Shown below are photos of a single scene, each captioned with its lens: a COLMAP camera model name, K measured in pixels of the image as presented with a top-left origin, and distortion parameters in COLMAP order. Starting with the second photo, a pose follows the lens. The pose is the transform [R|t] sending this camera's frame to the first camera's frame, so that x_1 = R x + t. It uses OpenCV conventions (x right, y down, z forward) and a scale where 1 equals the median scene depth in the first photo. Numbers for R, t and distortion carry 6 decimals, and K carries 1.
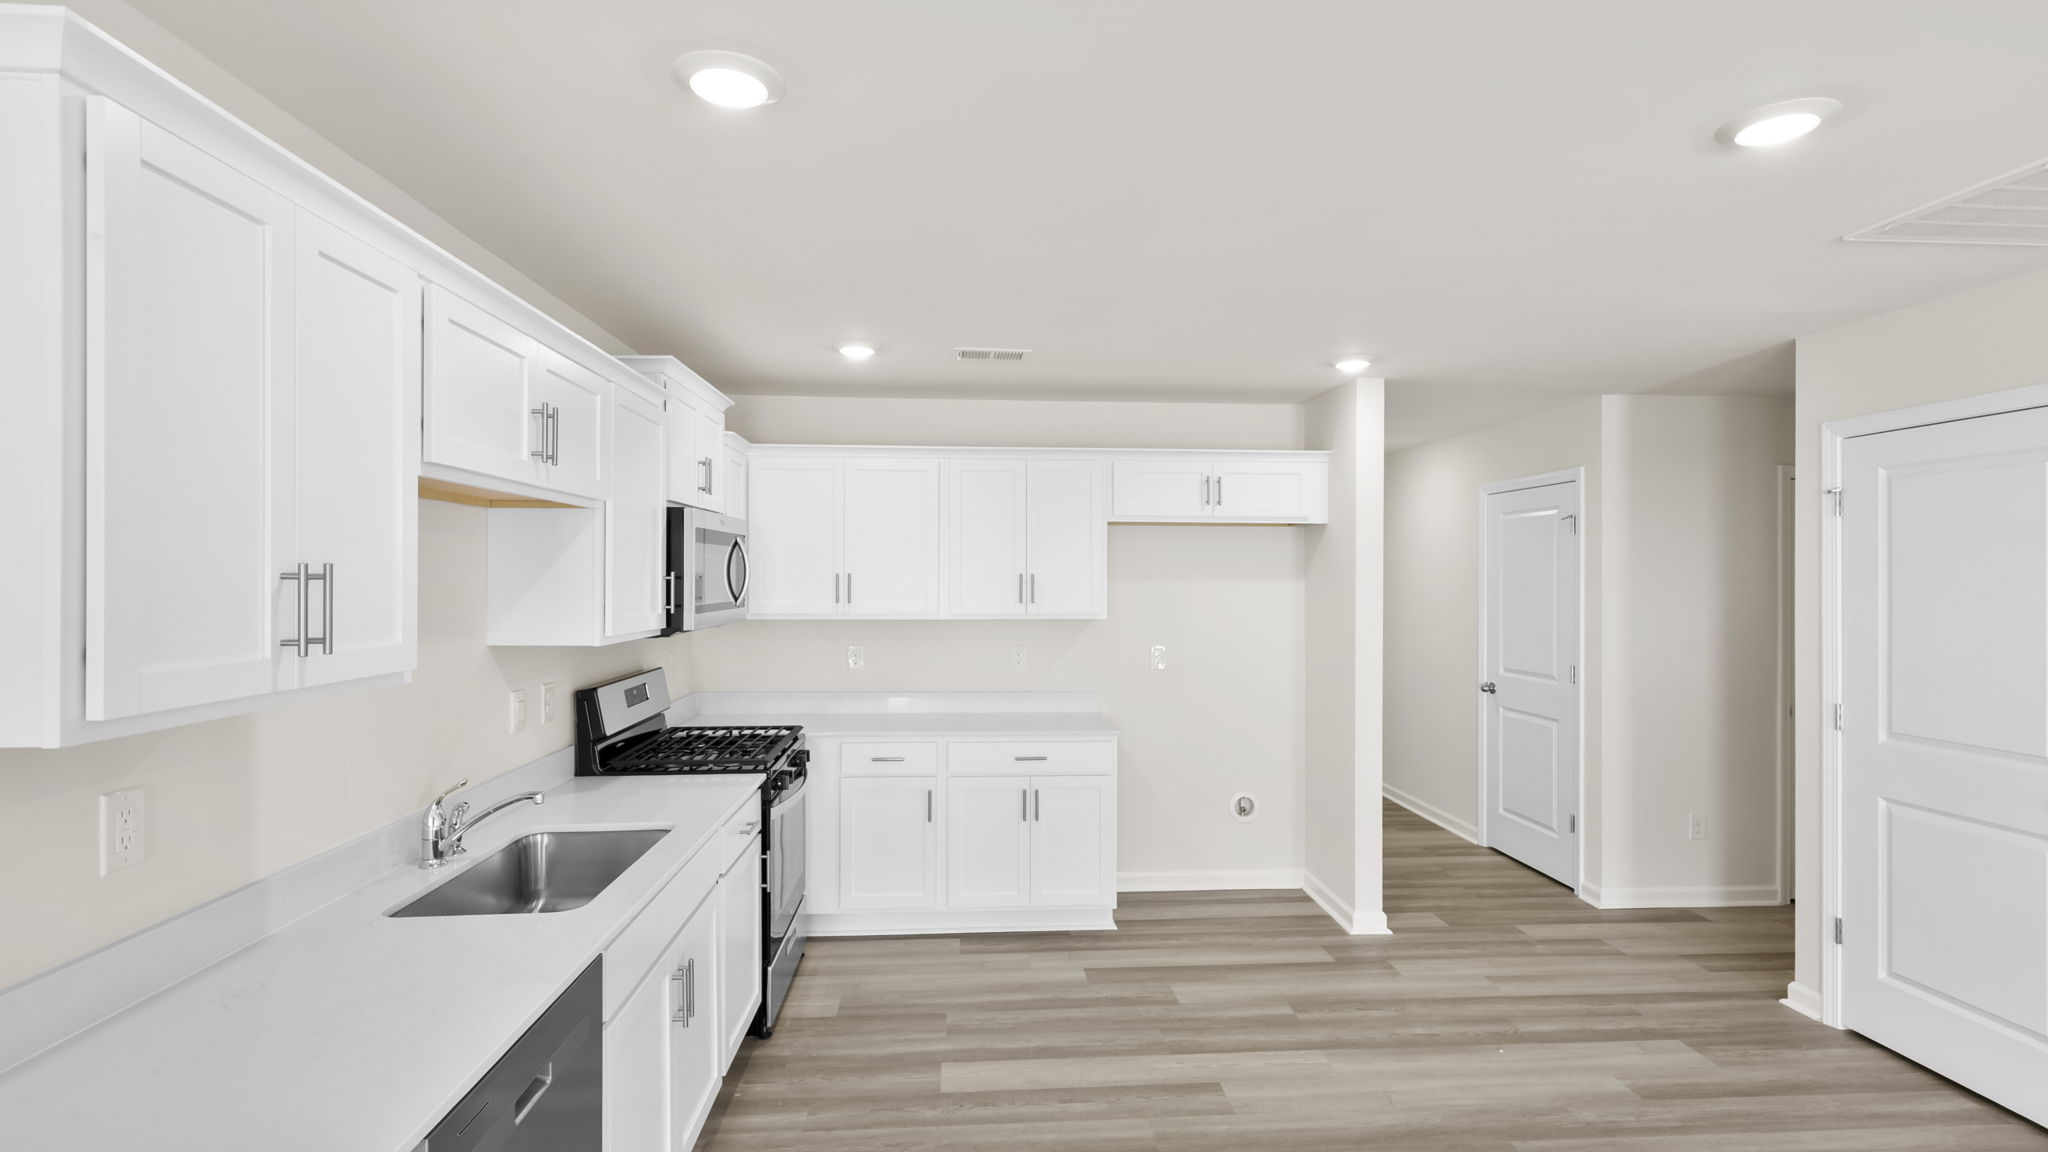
lens RADIAL K [[960.6, 0, 1024.0], [0, 960.6, 576.0], [0, 0, 1]] dist [-0.000198, -0.000331]
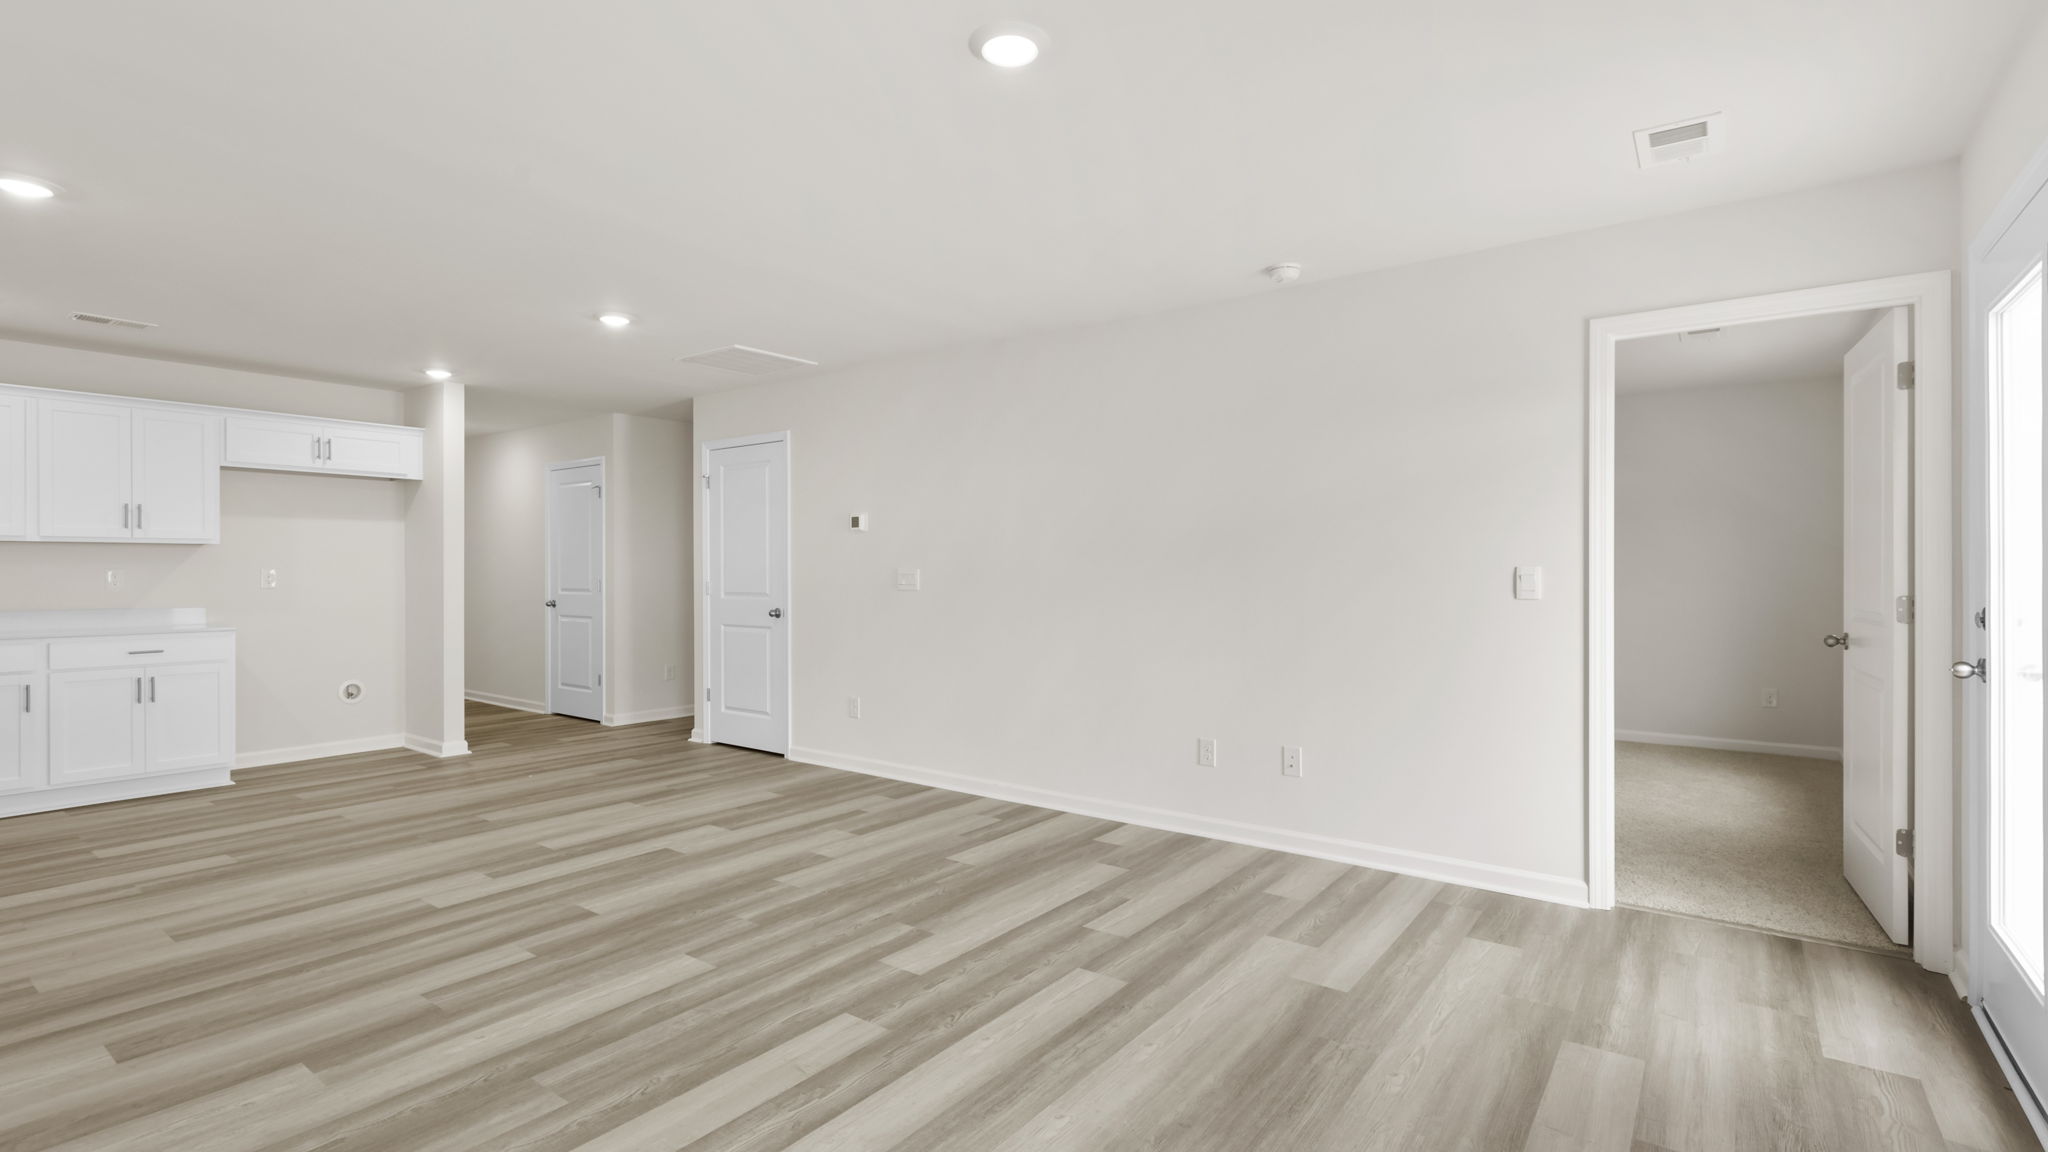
lens RADIAL K [[935.7, 0, 1024.0], [0, 935.7, 573.0], [0, 0, 1]] dist [0.002564, 0.000016]
pose [[0.651386, -0.005774, 0.758725, -0.171157], [0.000164, 0.999972, 0.007469, 0.080235], [-0.758747, -0.004741, 0.651369, -0.635082]]
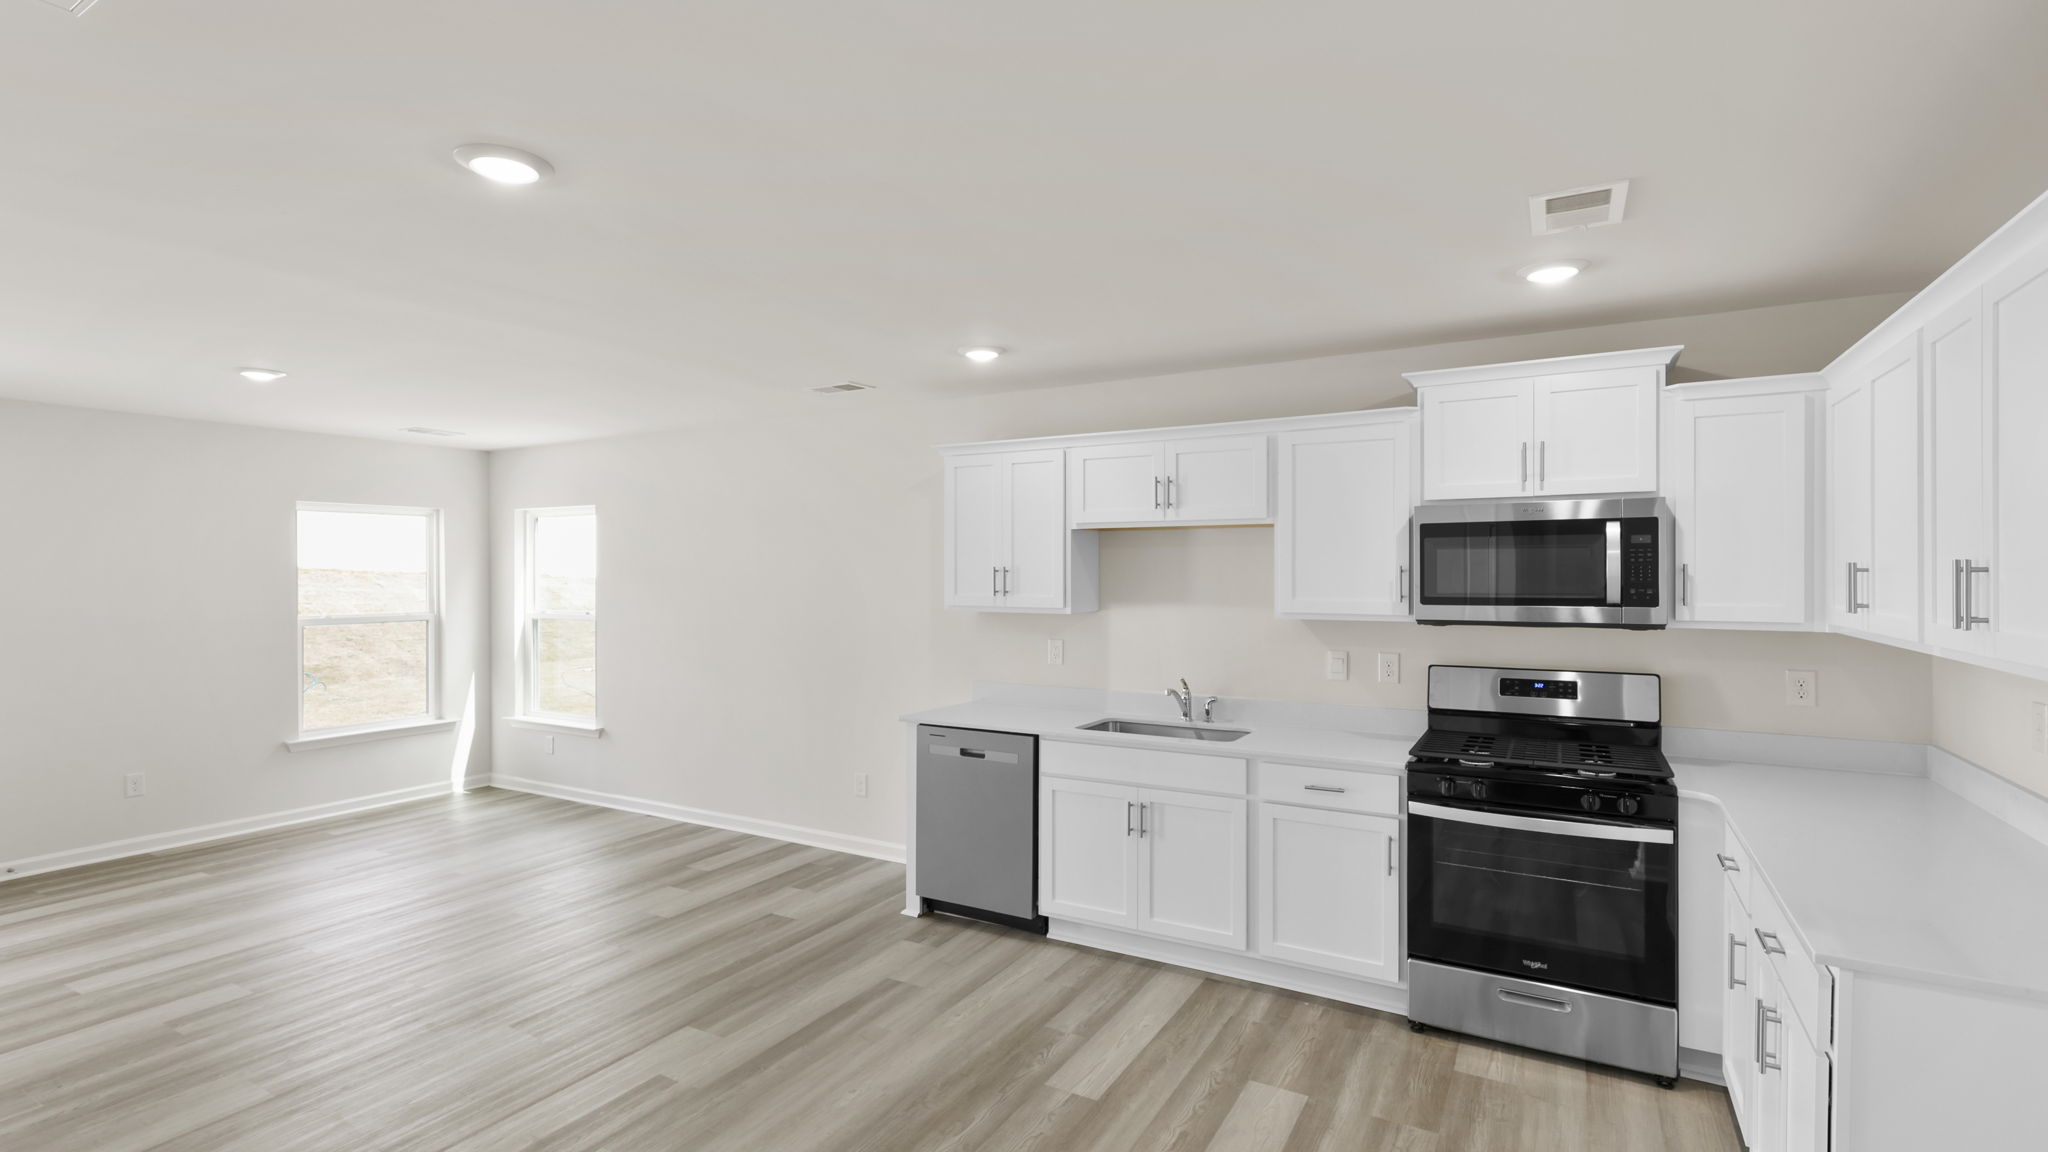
lens RADIAL K [[949.2, 0, 1020.0], [0, 949.2, 570.0], [0, 0, 1]] dist [0.001549, 0.000323]
pose [[-0.559005, -0.002425, -0.829161, 0.617237], [0.002407, 0.999987, -0.004548, 0.003711], [0.829161, -0.004538, -0.558991, 0.956945]]
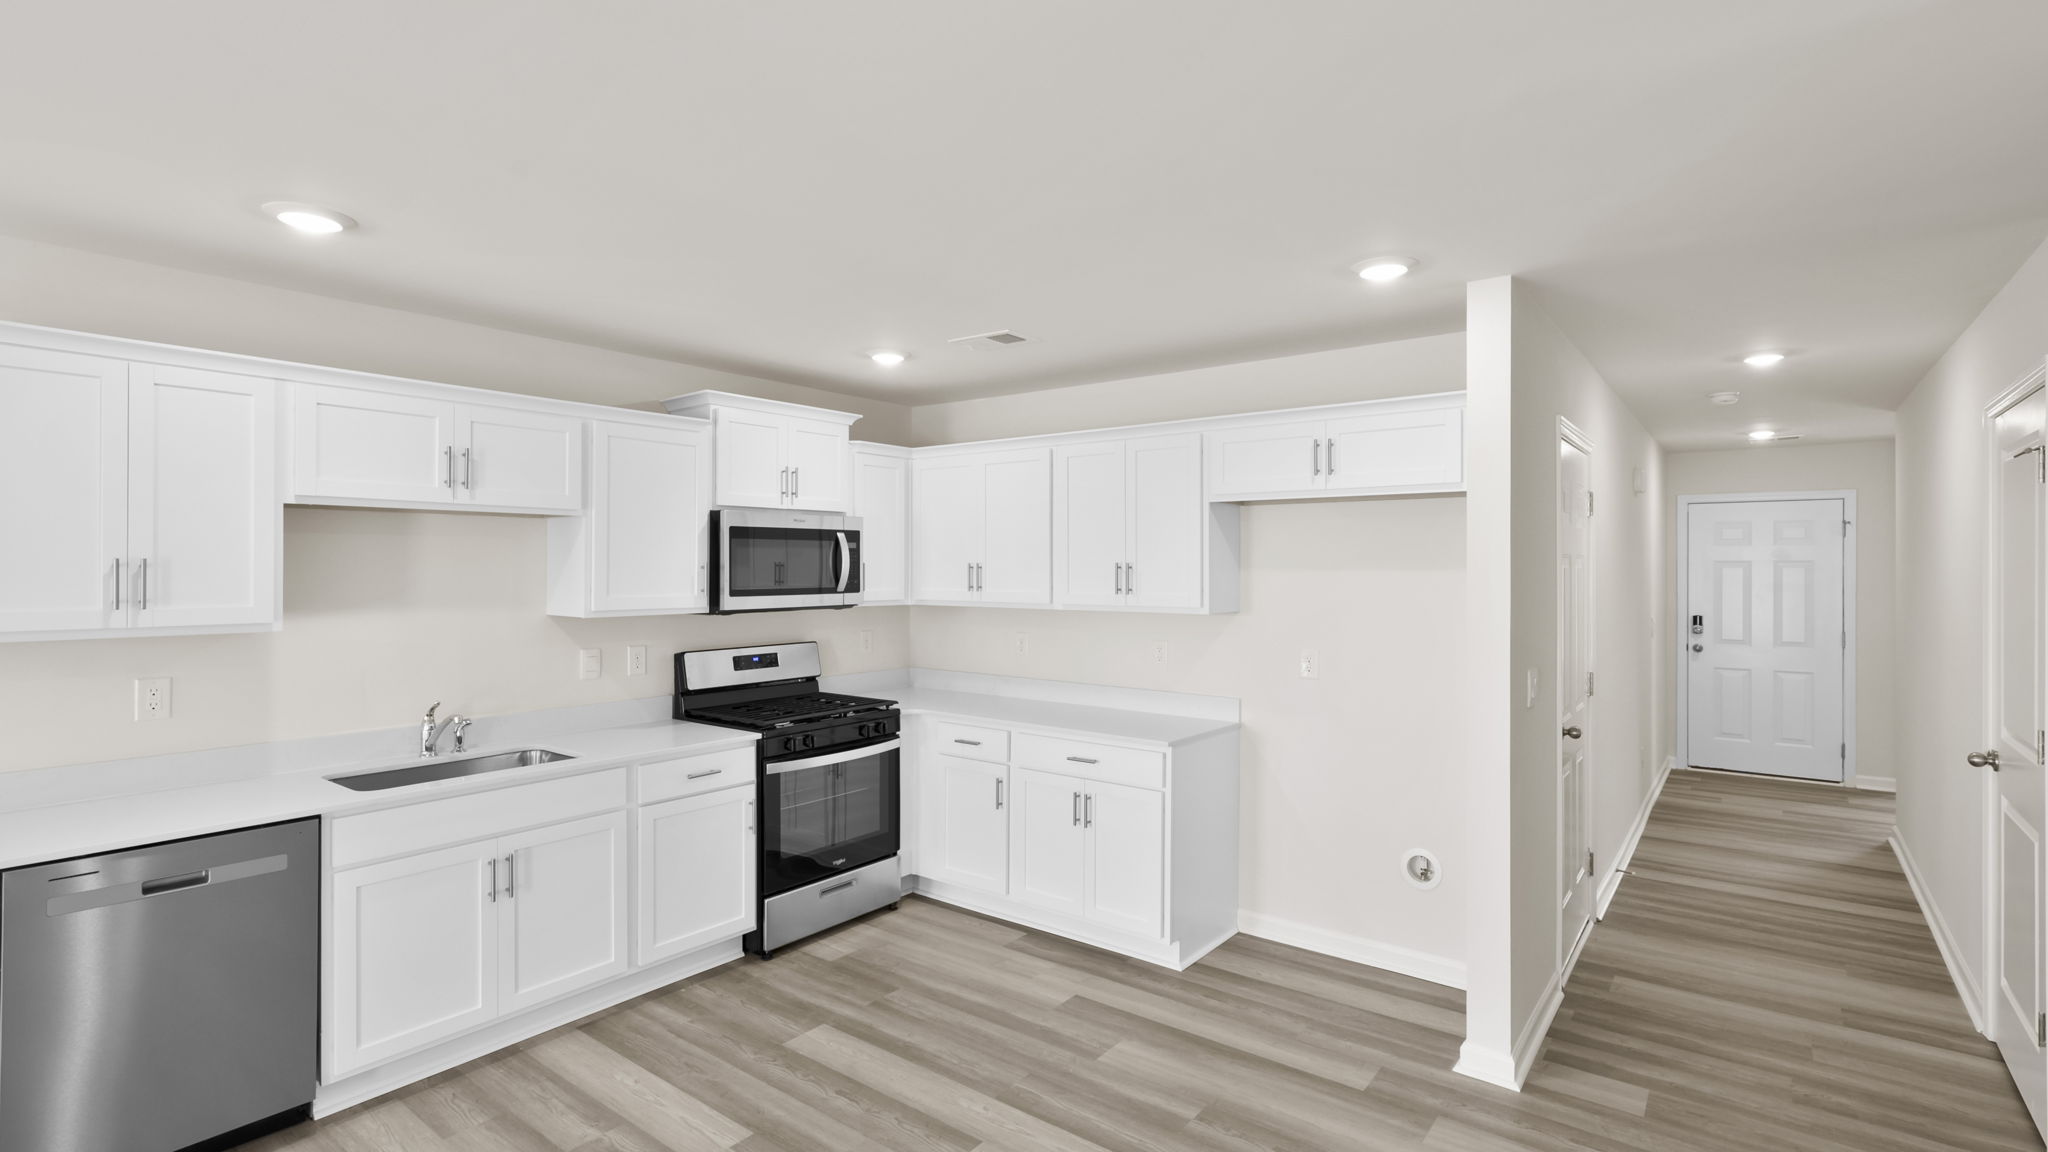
lens RADIAL K [[948.4, 0, 1016.7], [0, 948.4, 567.4], [0, 0, 1]] dist [0.000692, -0.000388]
pose [[0.745277, -0.000569, -0.666754, 0.576160], [0.001054, 0.999999, 0.000324, 0.001855], [0.666754, -0.000945, 0.745278, 0.269558]]
